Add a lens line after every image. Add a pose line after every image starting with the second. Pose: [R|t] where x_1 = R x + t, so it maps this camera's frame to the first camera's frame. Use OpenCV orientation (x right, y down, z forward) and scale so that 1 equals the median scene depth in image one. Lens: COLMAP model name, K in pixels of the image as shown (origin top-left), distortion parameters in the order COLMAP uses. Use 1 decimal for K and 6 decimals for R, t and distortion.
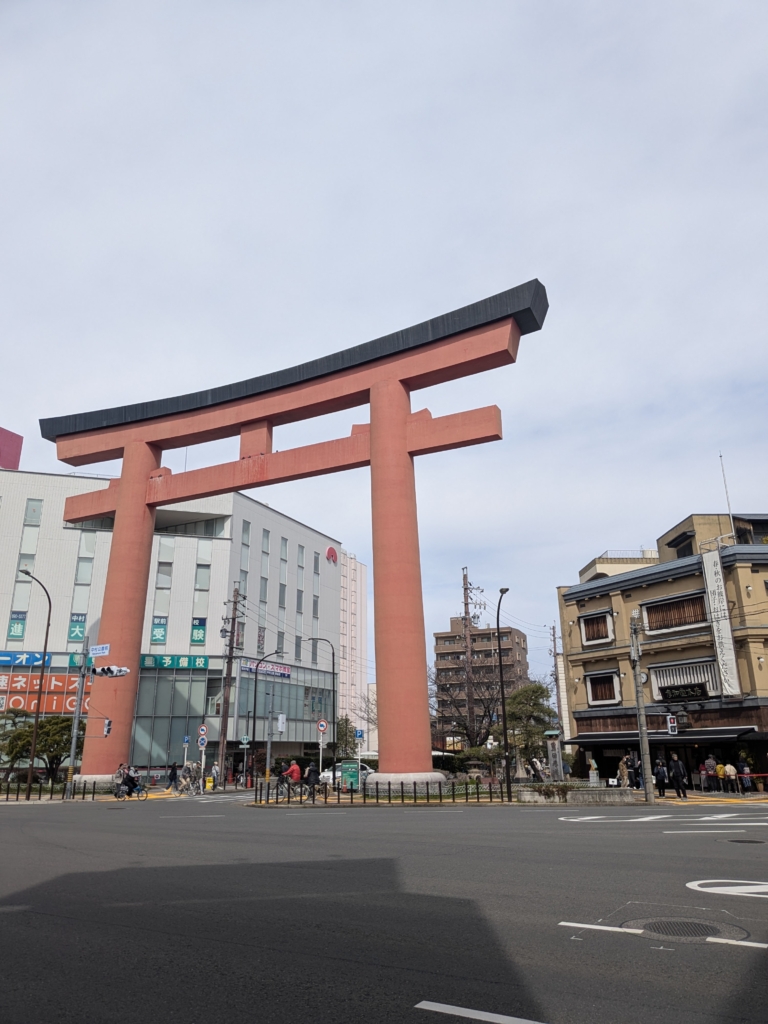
lens RADIAL K [[738.7, 0, 384.0], [0, 738.7, 512.0], [0, 0, 1]] dist [0.099974, -0.191518]
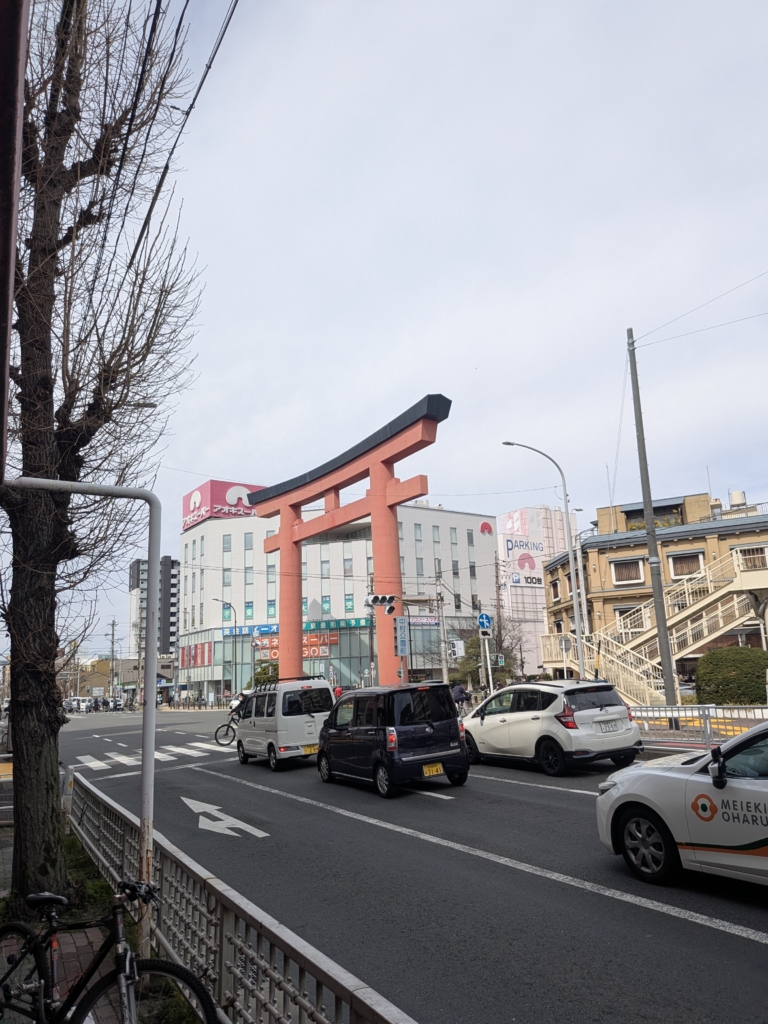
lens RADIAL K [[738.7, 0, 384.0], [0, 738.7, 512.0], [0, 0, 1]] dist [0.099974, -0.191518]
pose [[0.872334, -0.138188, -0.468974, 0.672951], [0.187425, 0.980462, 0.059725, -0.140262], [0.451558, -0.139997, 0.881190, -0.402926]]
